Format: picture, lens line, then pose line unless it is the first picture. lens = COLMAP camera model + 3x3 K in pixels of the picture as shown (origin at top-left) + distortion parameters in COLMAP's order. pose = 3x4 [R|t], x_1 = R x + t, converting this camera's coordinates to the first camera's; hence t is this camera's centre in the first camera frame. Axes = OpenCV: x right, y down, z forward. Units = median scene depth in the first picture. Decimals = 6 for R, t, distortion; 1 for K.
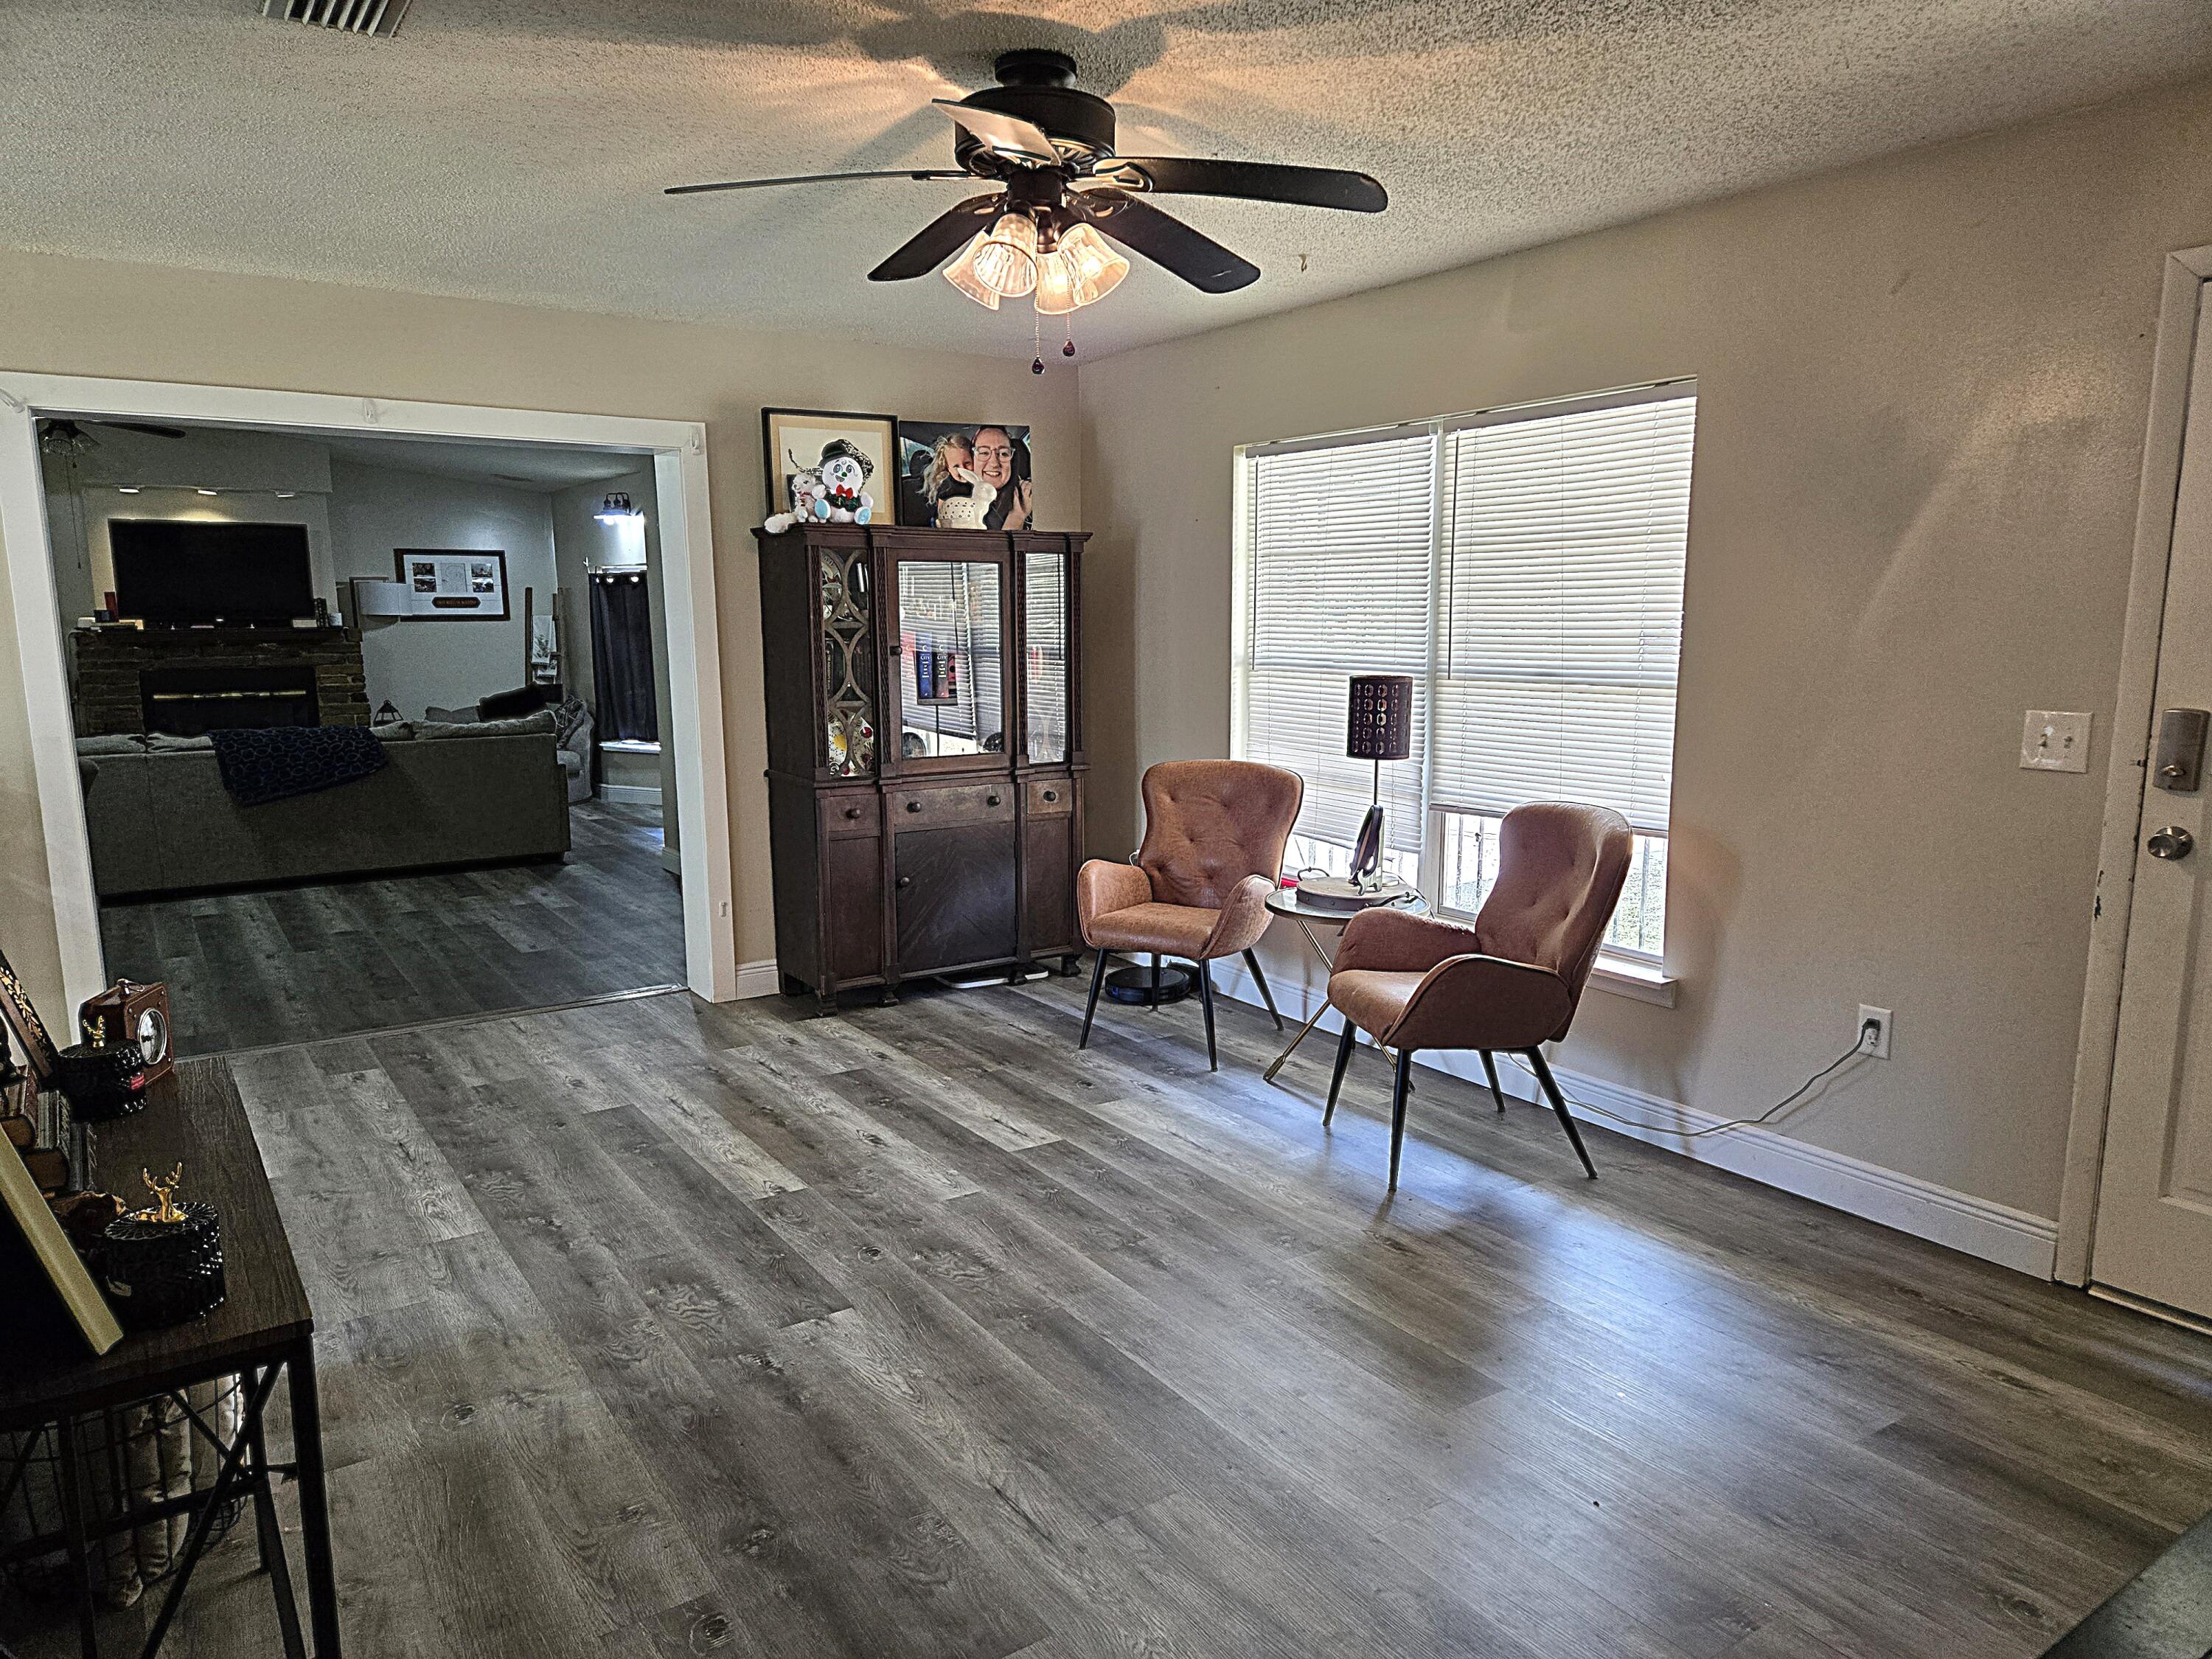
lens RADIAL K [[1469.6, 0, 1108.9], [0, 1469.6, 844.7], [0, 0, 1]] dist [0.083085, -0.066384]
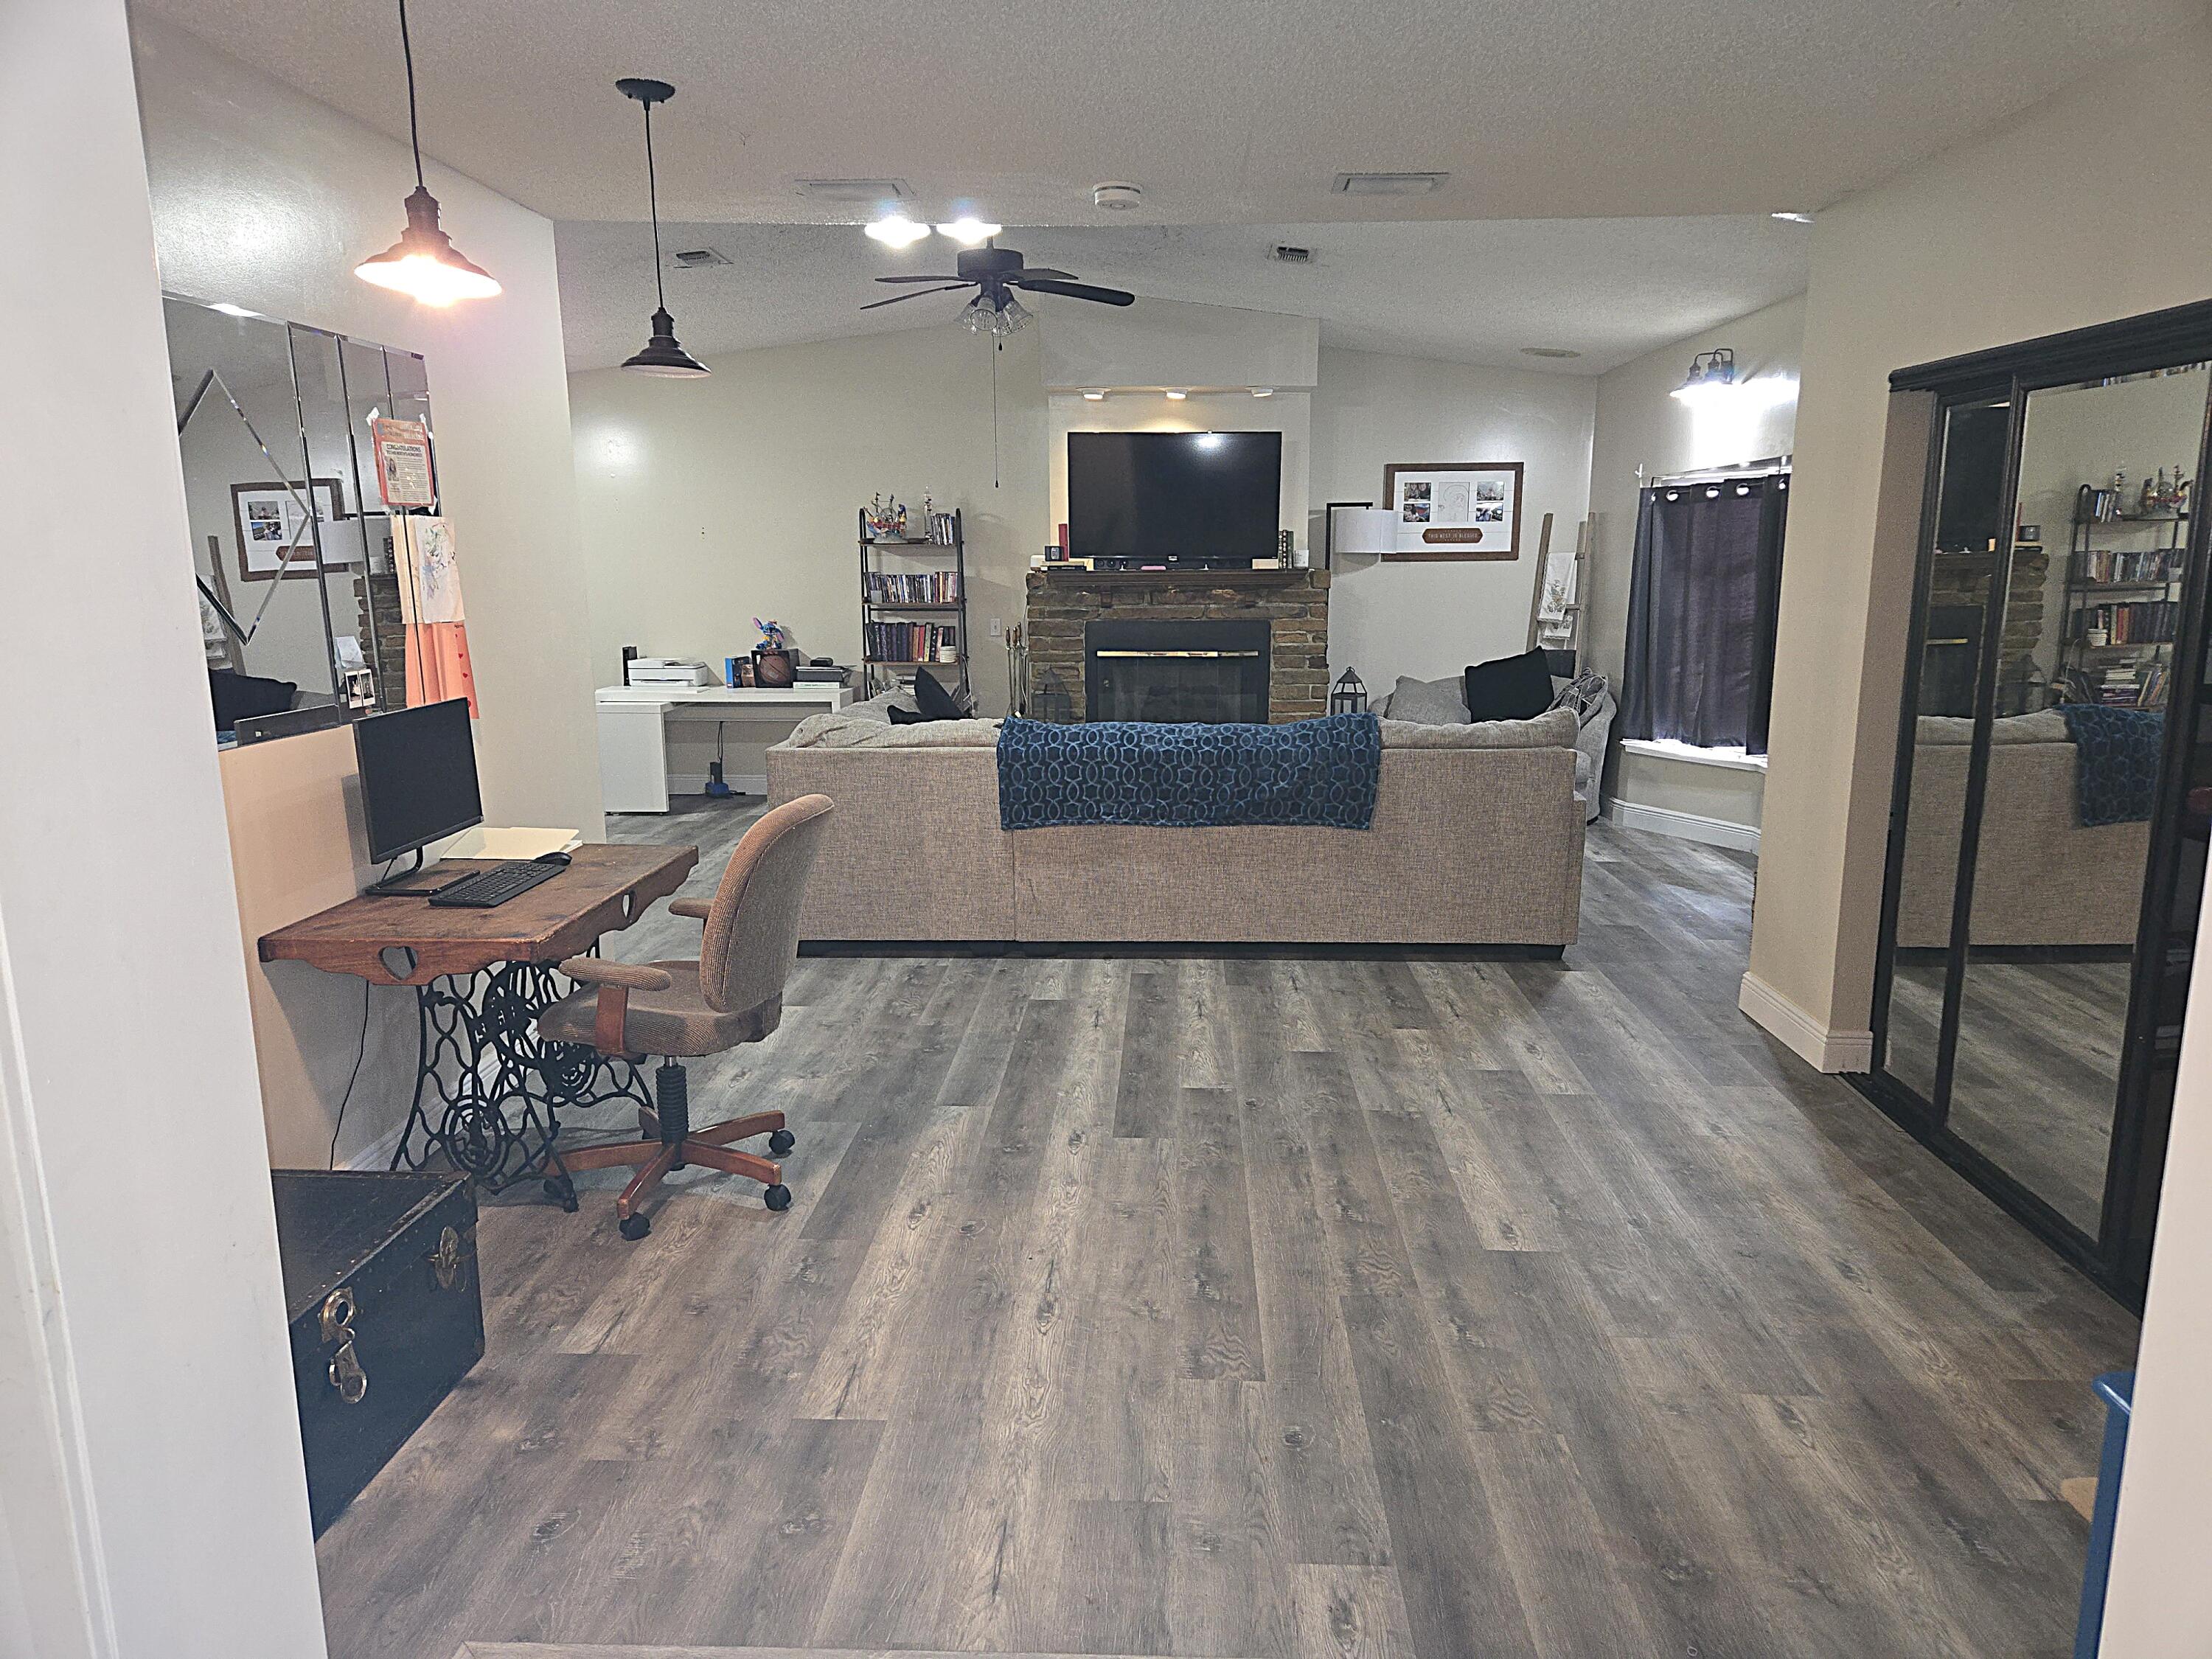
lens RADIAL K [[1469.6, 0, 1122.1], [0, 1469.6, 849.7], [0, 0, 1]] dist [0.083085, -0.066384]
pose [[0.810266, 0.121064, -0.573422, -0.329397], [-0.098102, 0.992644, 0.070950, -0.110784], [0.577793, -0.001235, 0.816182, 0.774141]]
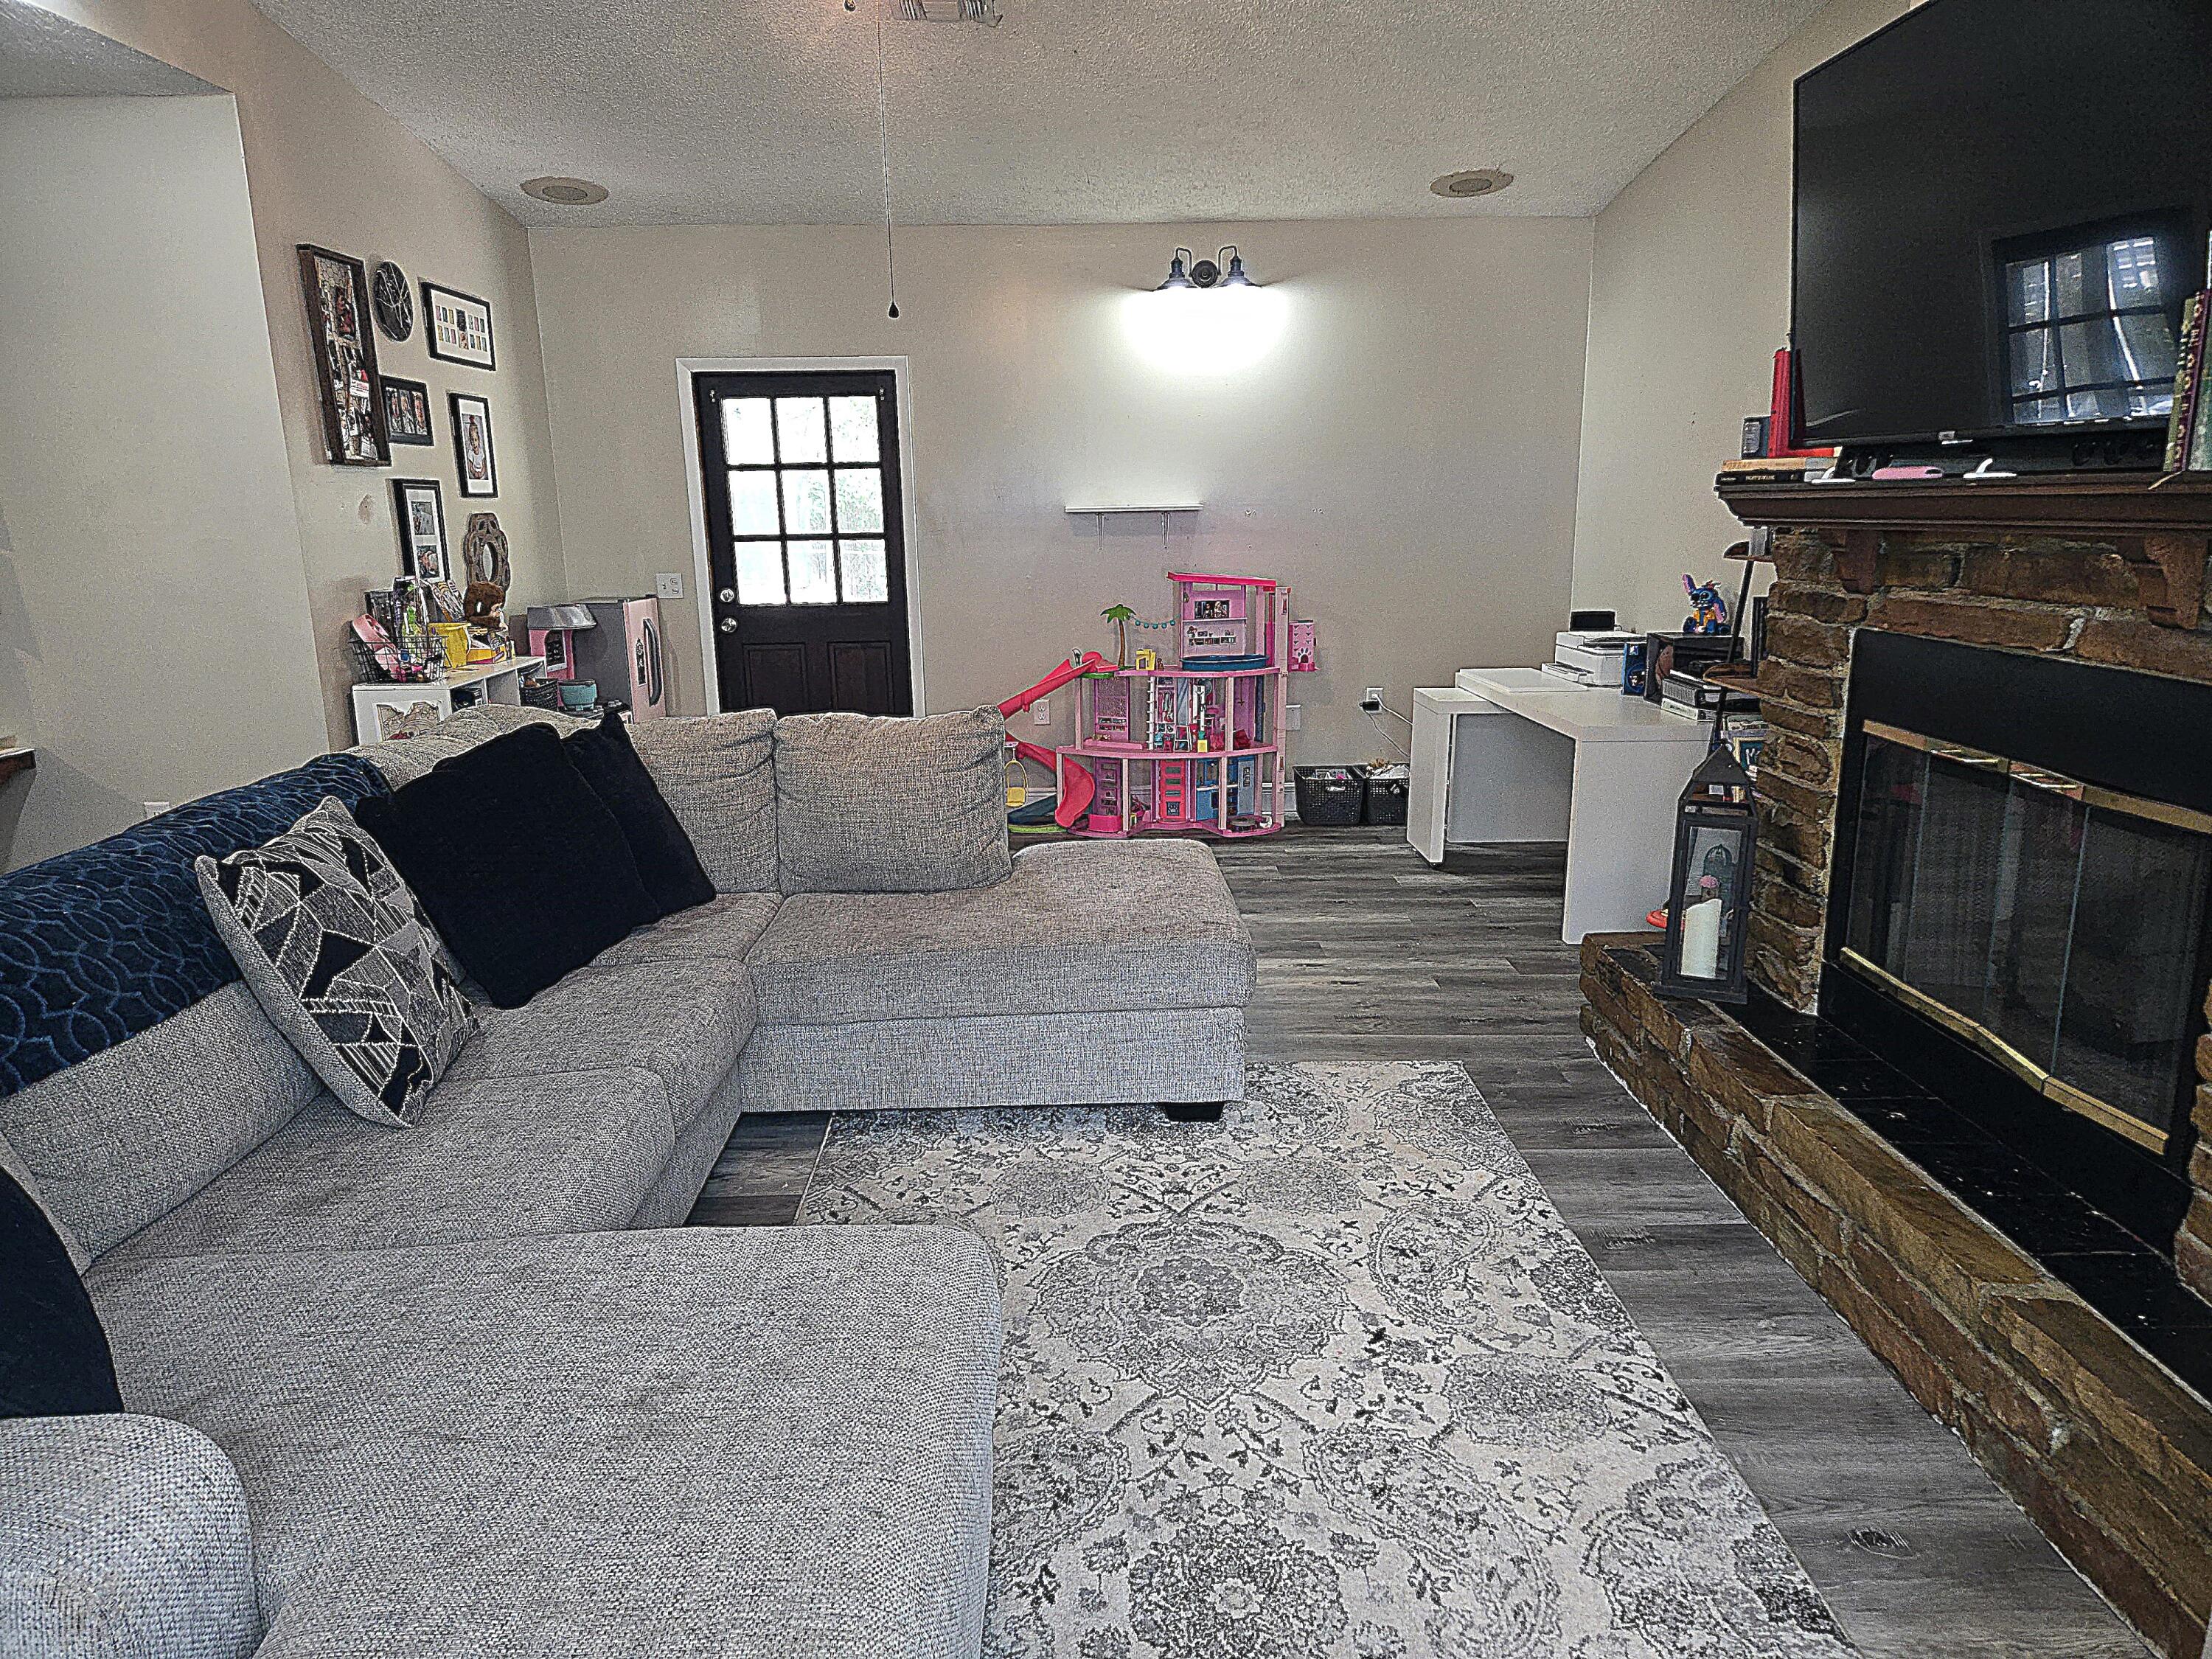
lens RADIAL K [[1469.6, 0, 1102.4], [0, 1469.6, 839.7], [0, 0, 1]] dist [0.083085, -0.066384]
pose [[-0.547291, 0.205272, -0.811379, -0.713429], [-0.115483, 0.941661, 0.316129, -0.332785], [0.828937, 0.266715, -0.491657, 2.268025]]
